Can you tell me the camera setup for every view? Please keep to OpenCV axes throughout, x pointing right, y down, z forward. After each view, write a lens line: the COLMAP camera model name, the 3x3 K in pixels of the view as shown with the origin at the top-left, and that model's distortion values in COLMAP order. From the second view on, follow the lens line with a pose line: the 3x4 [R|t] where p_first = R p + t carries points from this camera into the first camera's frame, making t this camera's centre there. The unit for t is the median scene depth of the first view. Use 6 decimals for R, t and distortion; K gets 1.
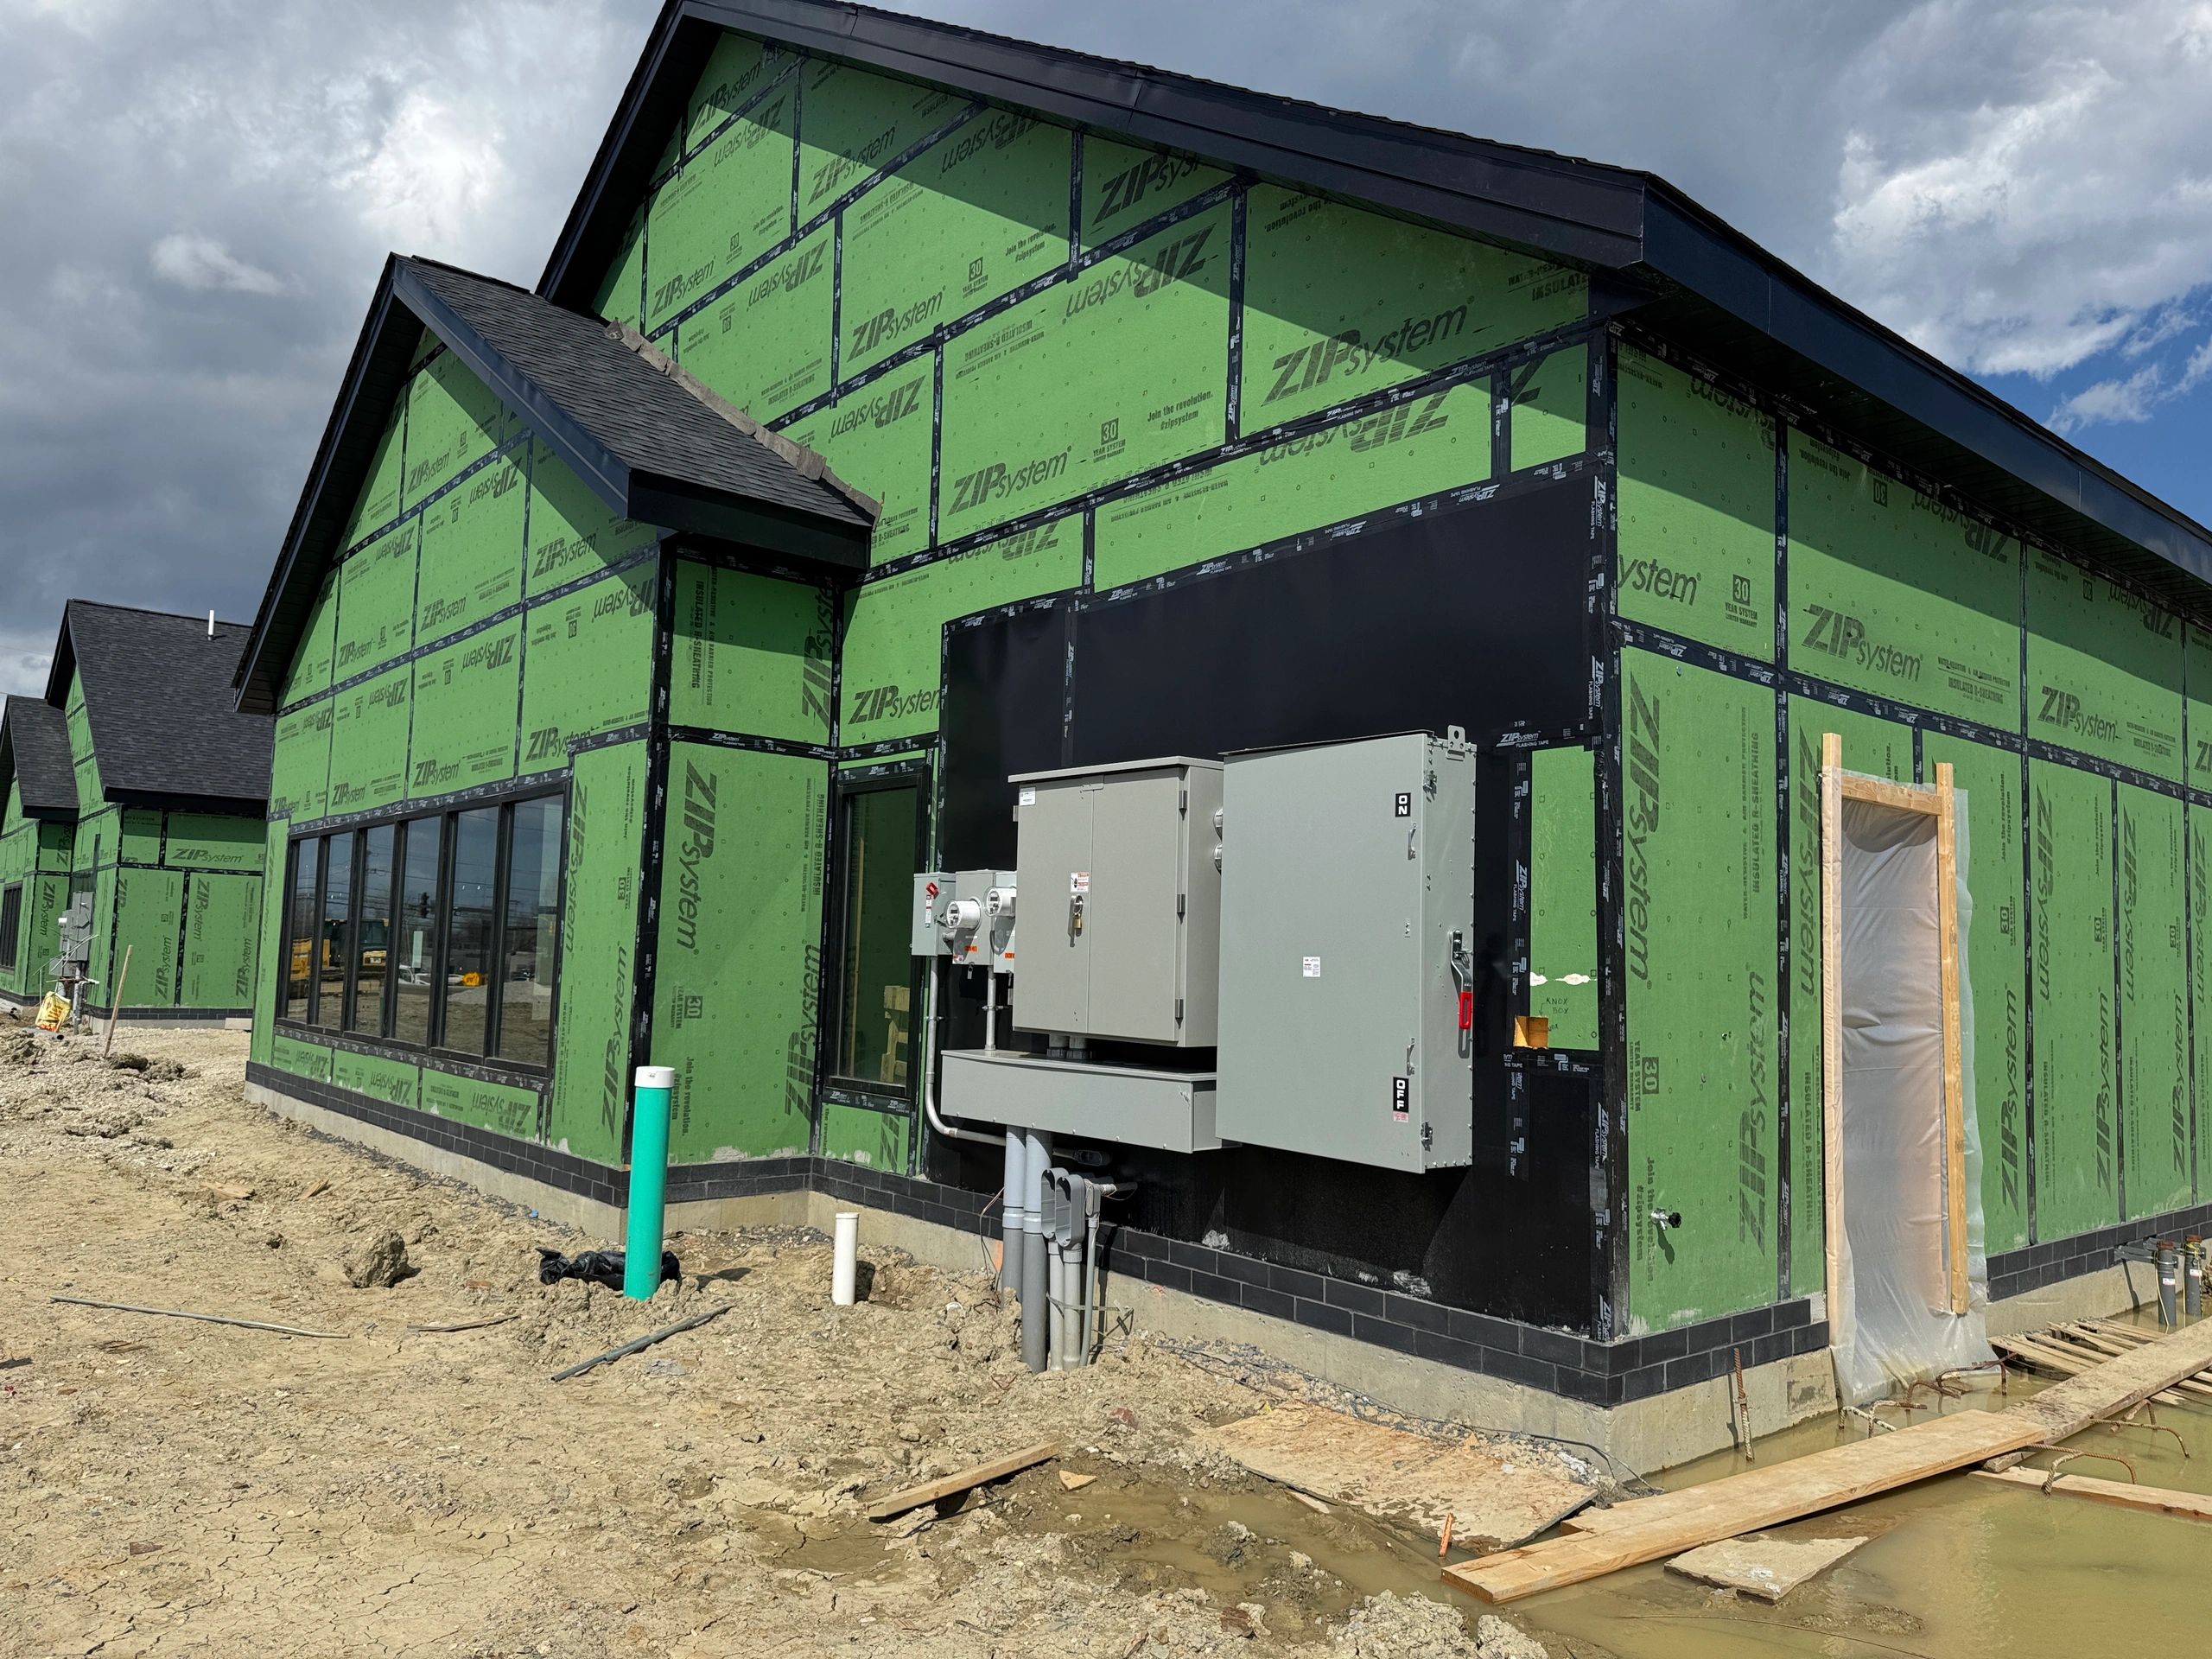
lens RADIAL K [[1477.5, 0, 1106.0], [0, 1477.5, 829.5], [0, 0, 1]] dist [0.038911, -0.003630]
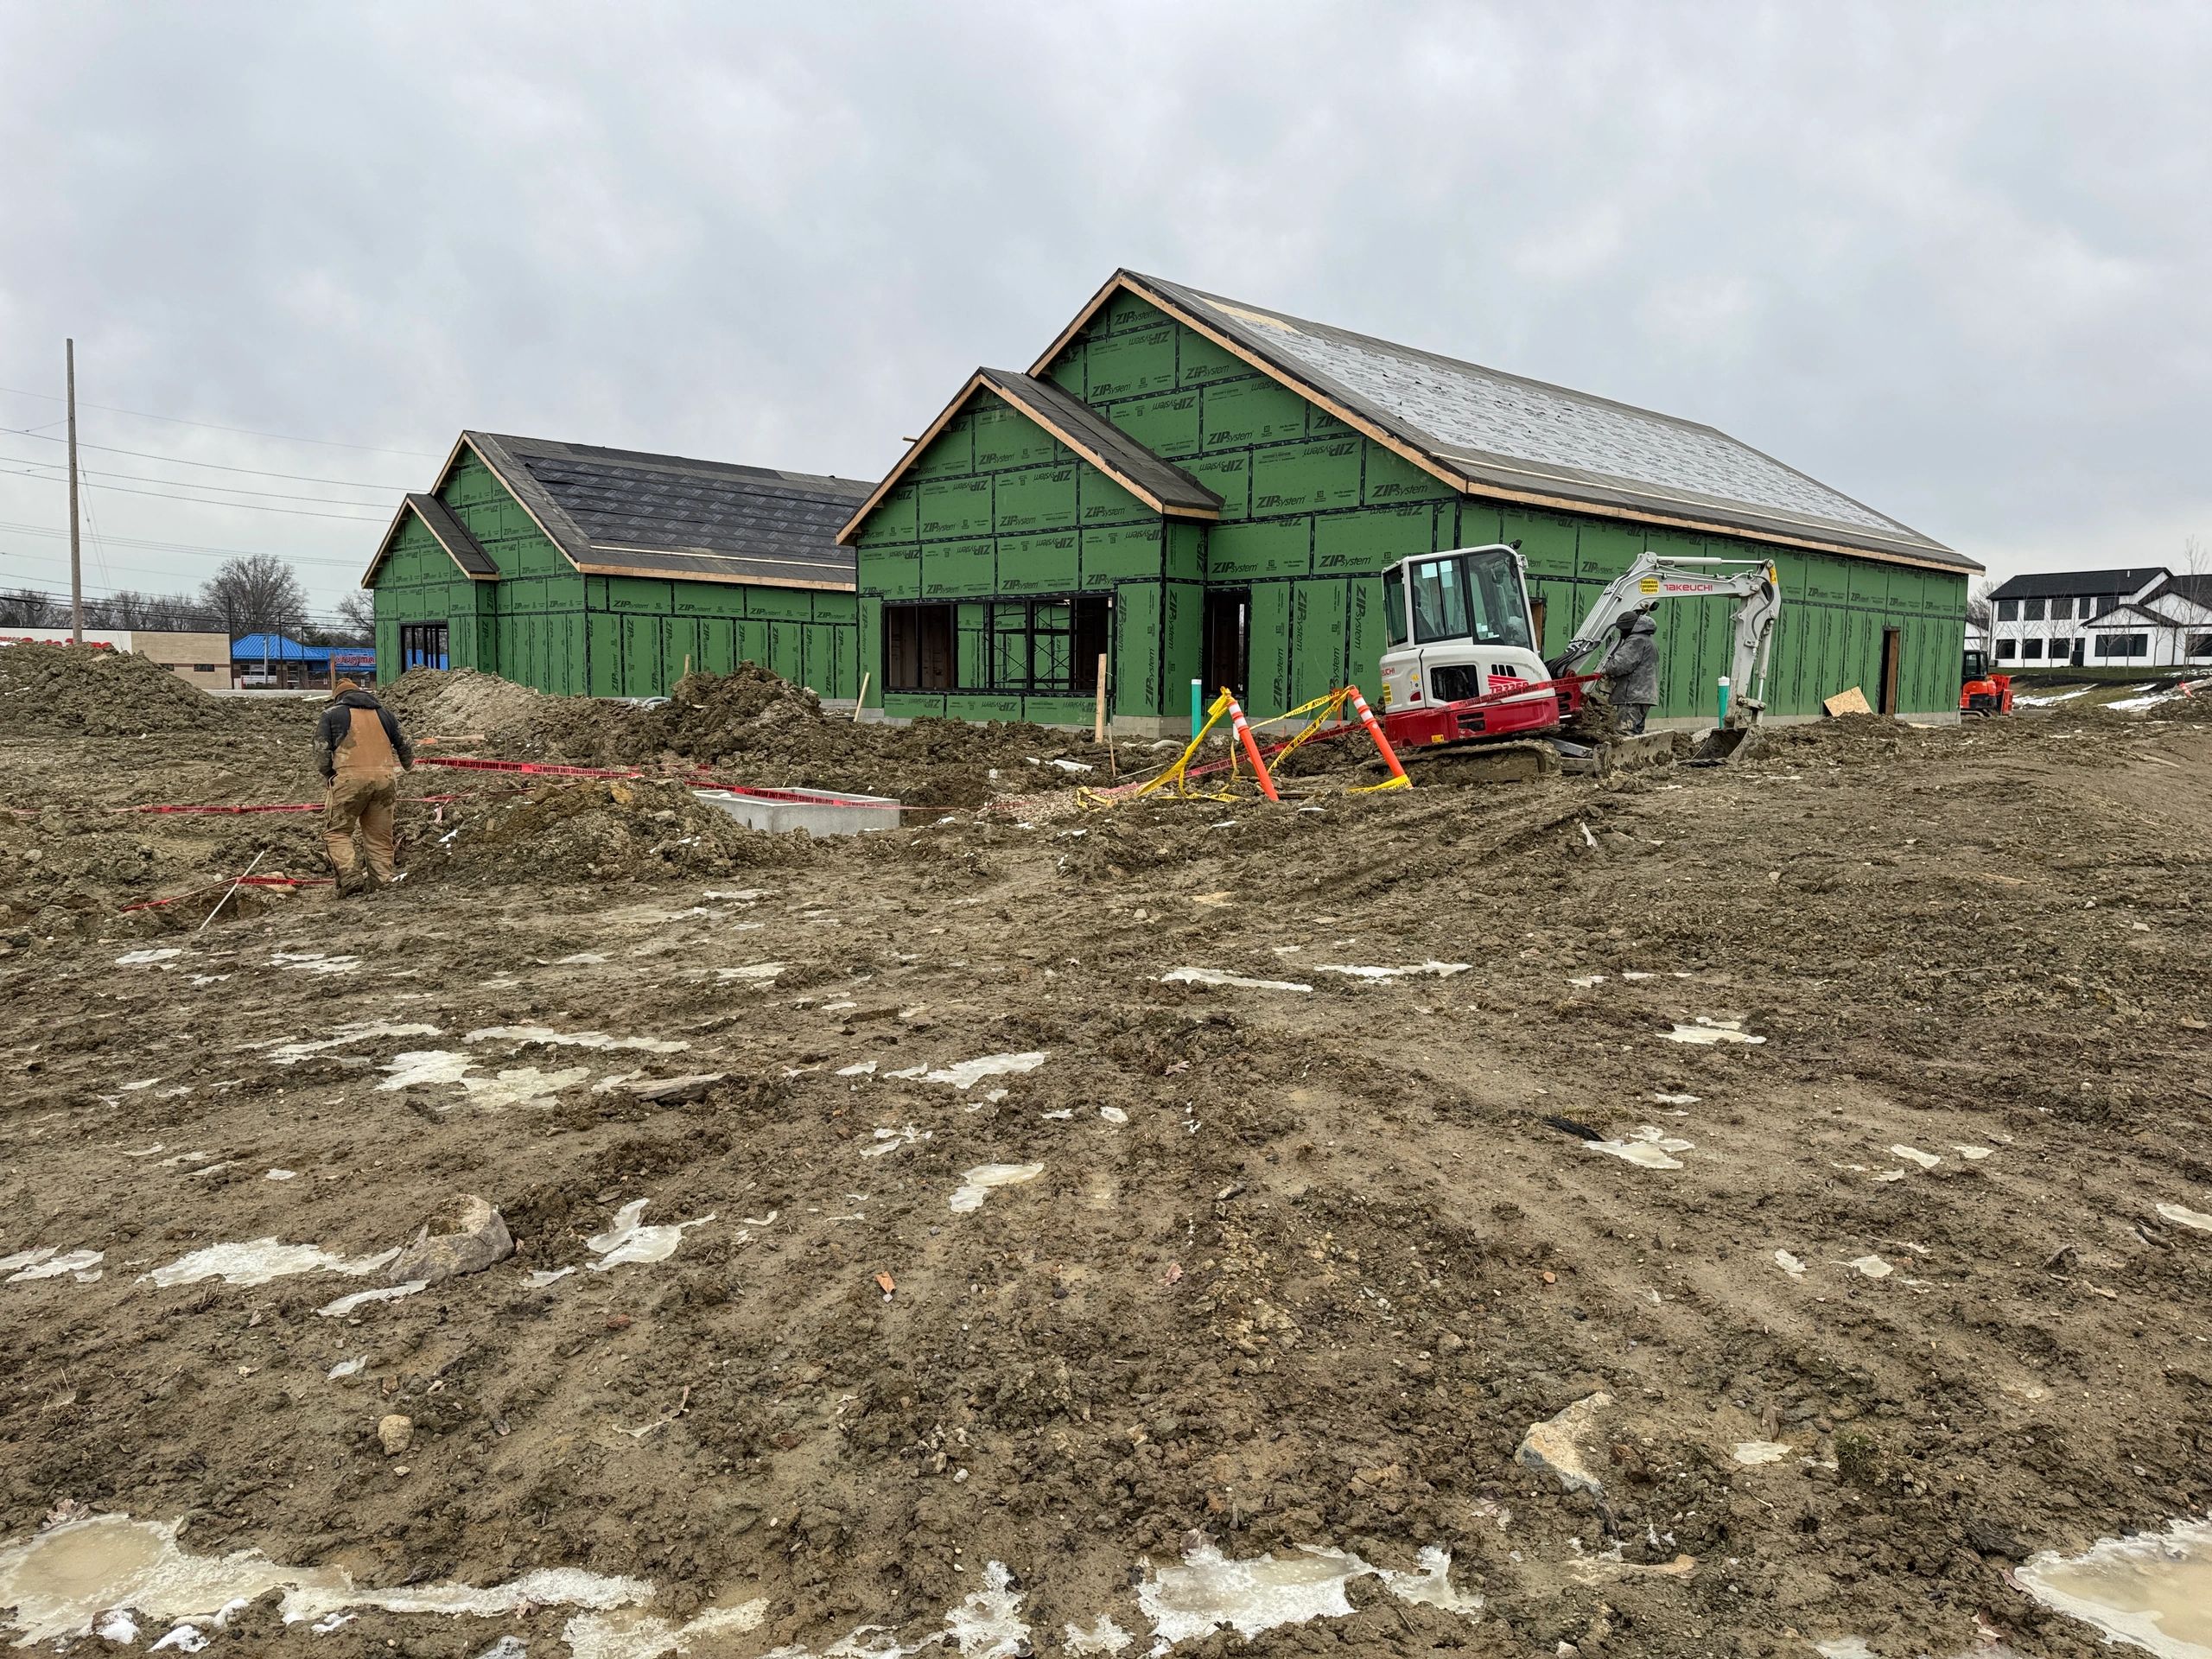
lens RADIAL K [[1477.5, 0, 1106.0], [0, 1477.5, 829.5], [0, 0, 1]] dist [0.038911, -0.003630]
pose [[0.995205, -0.031784, 0.092499, -0.715374], [0.013123, 0.980567, 0.195743, -0.159103], [-0.096923, -0.193591, 0.976283, -2.106276]]
